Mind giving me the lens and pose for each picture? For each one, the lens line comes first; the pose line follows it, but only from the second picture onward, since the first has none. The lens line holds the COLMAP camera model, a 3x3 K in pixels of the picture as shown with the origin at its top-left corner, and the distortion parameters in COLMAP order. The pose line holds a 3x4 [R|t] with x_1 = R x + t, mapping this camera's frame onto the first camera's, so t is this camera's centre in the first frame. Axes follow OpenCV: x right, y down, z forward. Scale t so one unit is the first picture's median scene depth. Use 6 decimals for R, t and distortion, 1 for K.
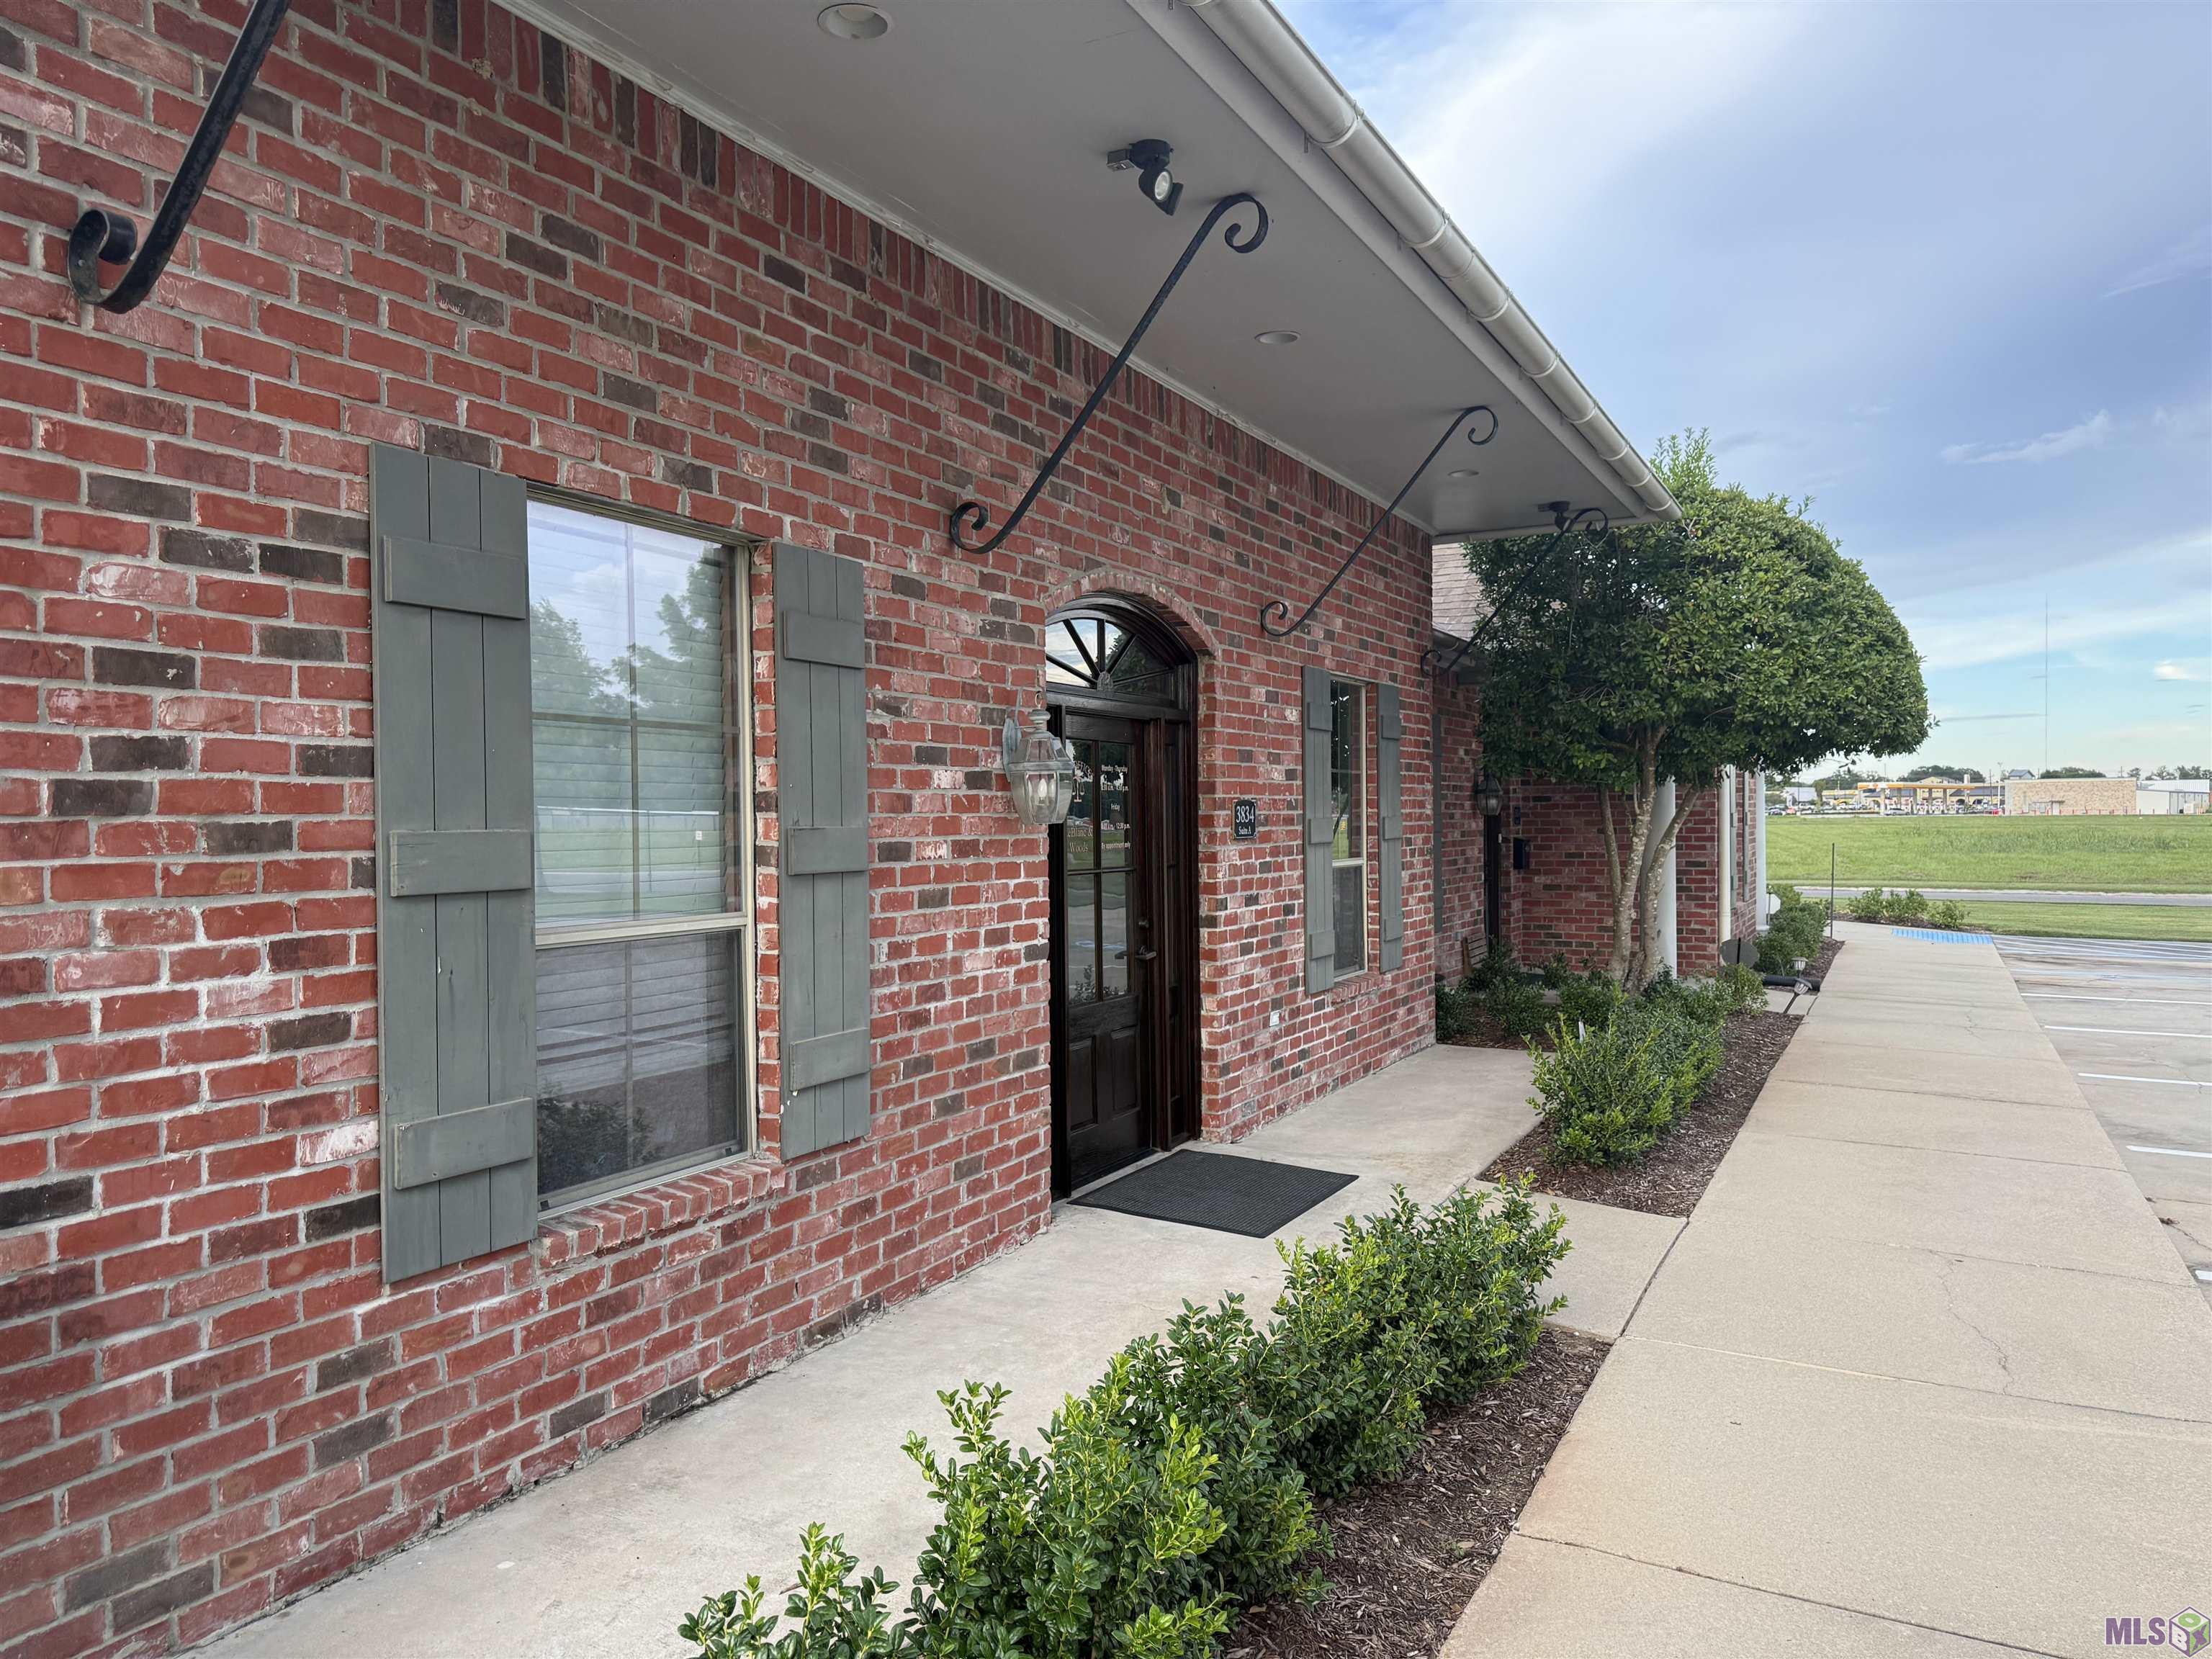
lens RADIAL K [[1567.8, 0, 1098.5], [0, 1567.8, 844.6], [0, 0, 1]] dist [0.163415, -0.291562]
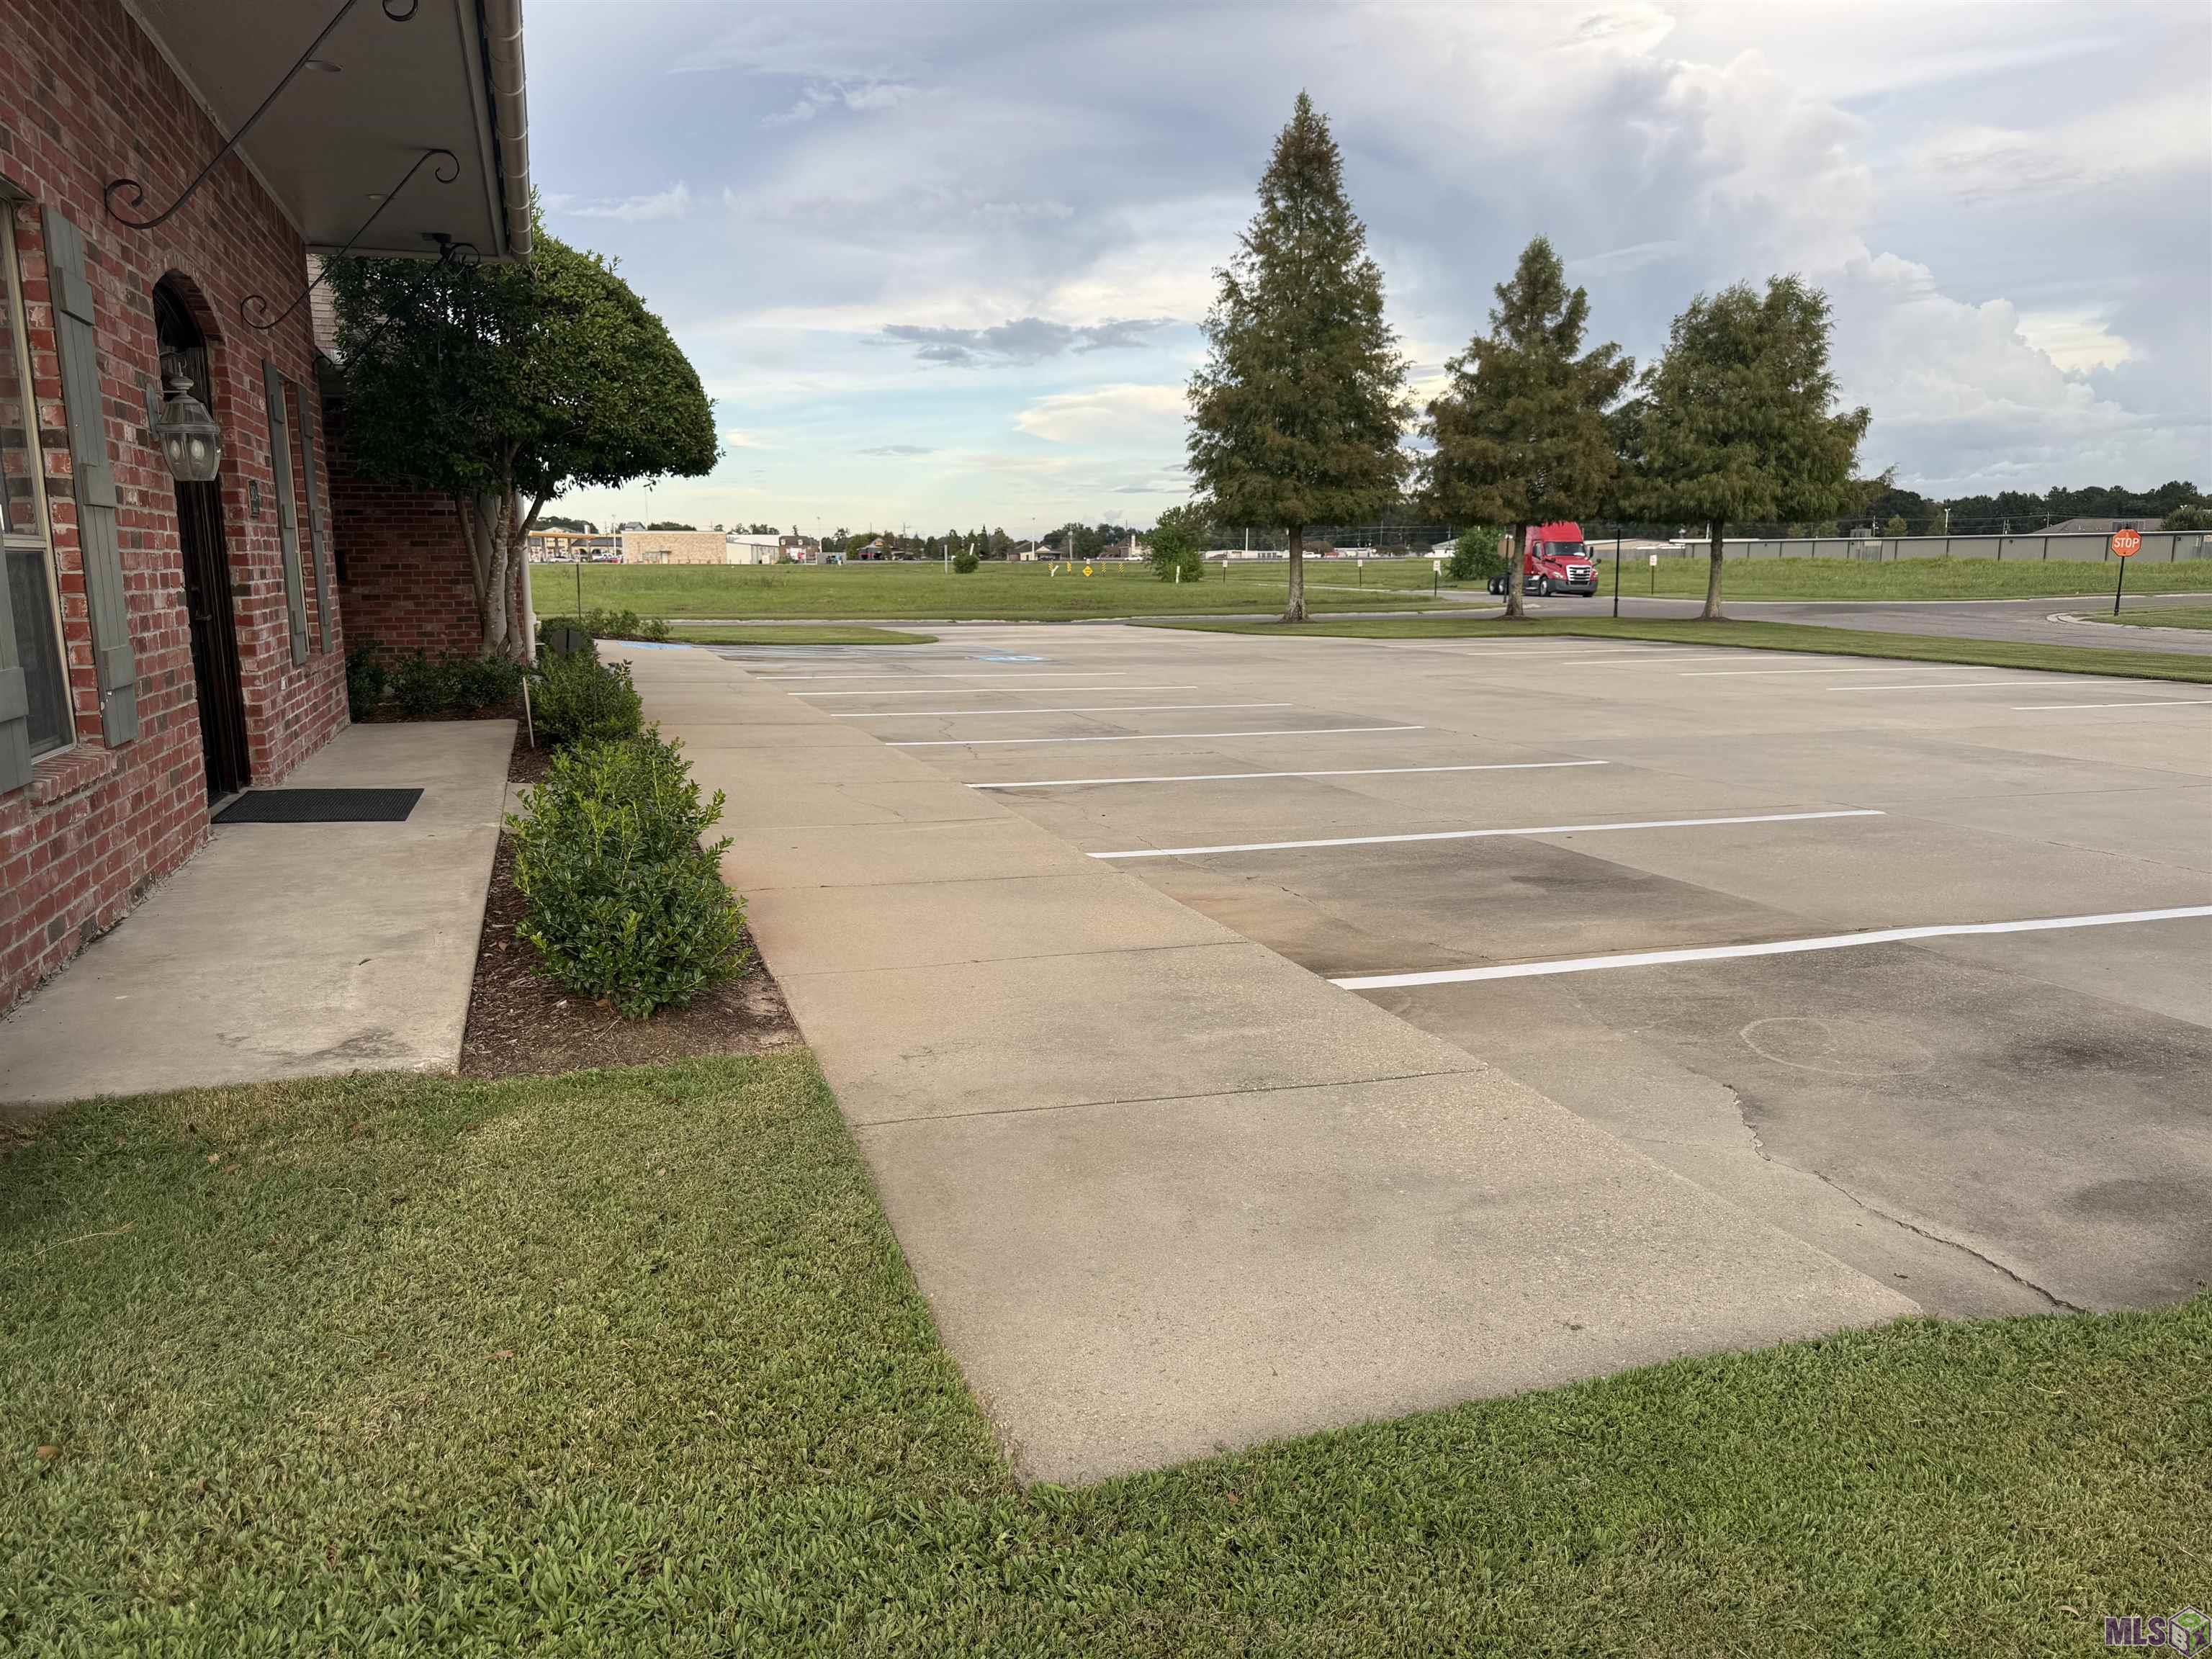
lens RADIAL K [[1592.8, 0, 1117.5], [0, 1592.8, 831.8], [0, 0, 1]] dist [-0.000472, 0.001404]
pose [[0.688751, -0.117772, 0.715368, -0.325907], [0.010217, 0.988196, 0.152852, 0.051795], [-0.724926, -0.097968, 0.681824, -0.225322]]
